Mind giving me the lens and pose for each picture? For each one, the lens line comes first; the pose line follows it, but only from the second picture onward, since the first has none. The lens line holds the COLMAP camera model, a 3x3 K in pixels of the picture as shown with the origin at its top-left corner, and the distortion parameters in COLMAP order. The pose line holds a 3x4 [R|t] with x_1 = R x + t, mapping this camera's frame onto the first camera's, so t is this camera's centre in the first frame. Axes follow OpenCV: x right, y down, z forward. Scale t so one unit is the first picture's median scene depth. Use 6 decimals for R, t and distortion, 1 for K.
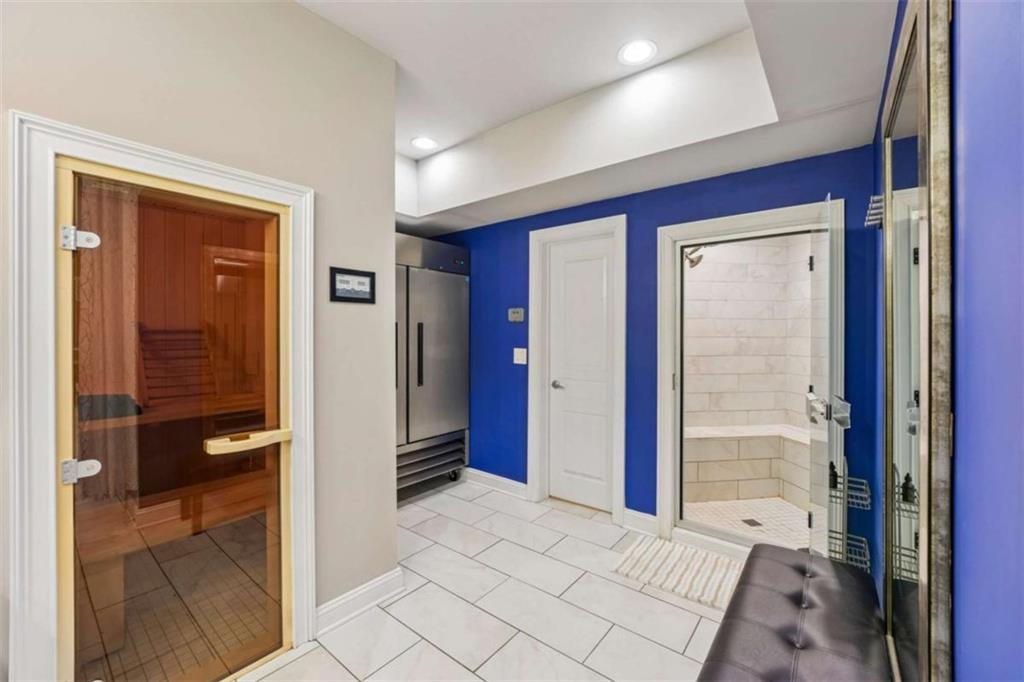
lens RADIAL K [[416.2, 0, 510.8], [0, 416.2, 318.2], [0, 0, 1]] dist [-0.026060, -0.000085]
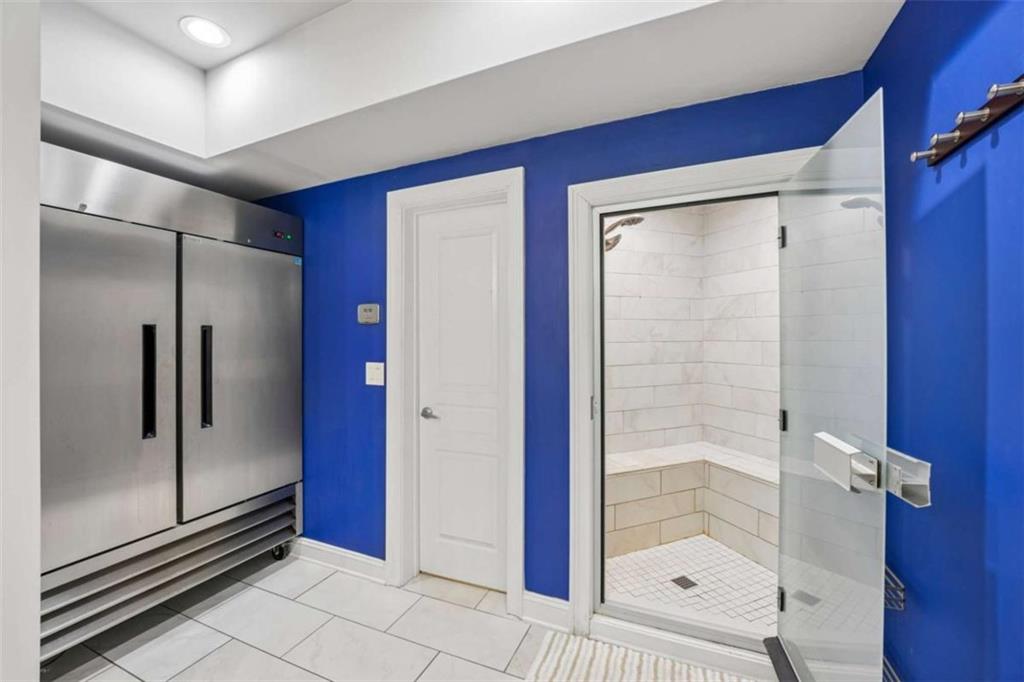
lens RADIAL K [[417.9, 0, 512.0], [0, 417.9, 341.0], [0, 0, 1]] dist [-0.000027, -0.000019]
pose [[0.968255, -0.013847, 0.249579, 0.073363], [0.004124, 0.999214, 0.039435, 0.011376], [-0.249929, -0.037154, 0.967551, 0.290140]]
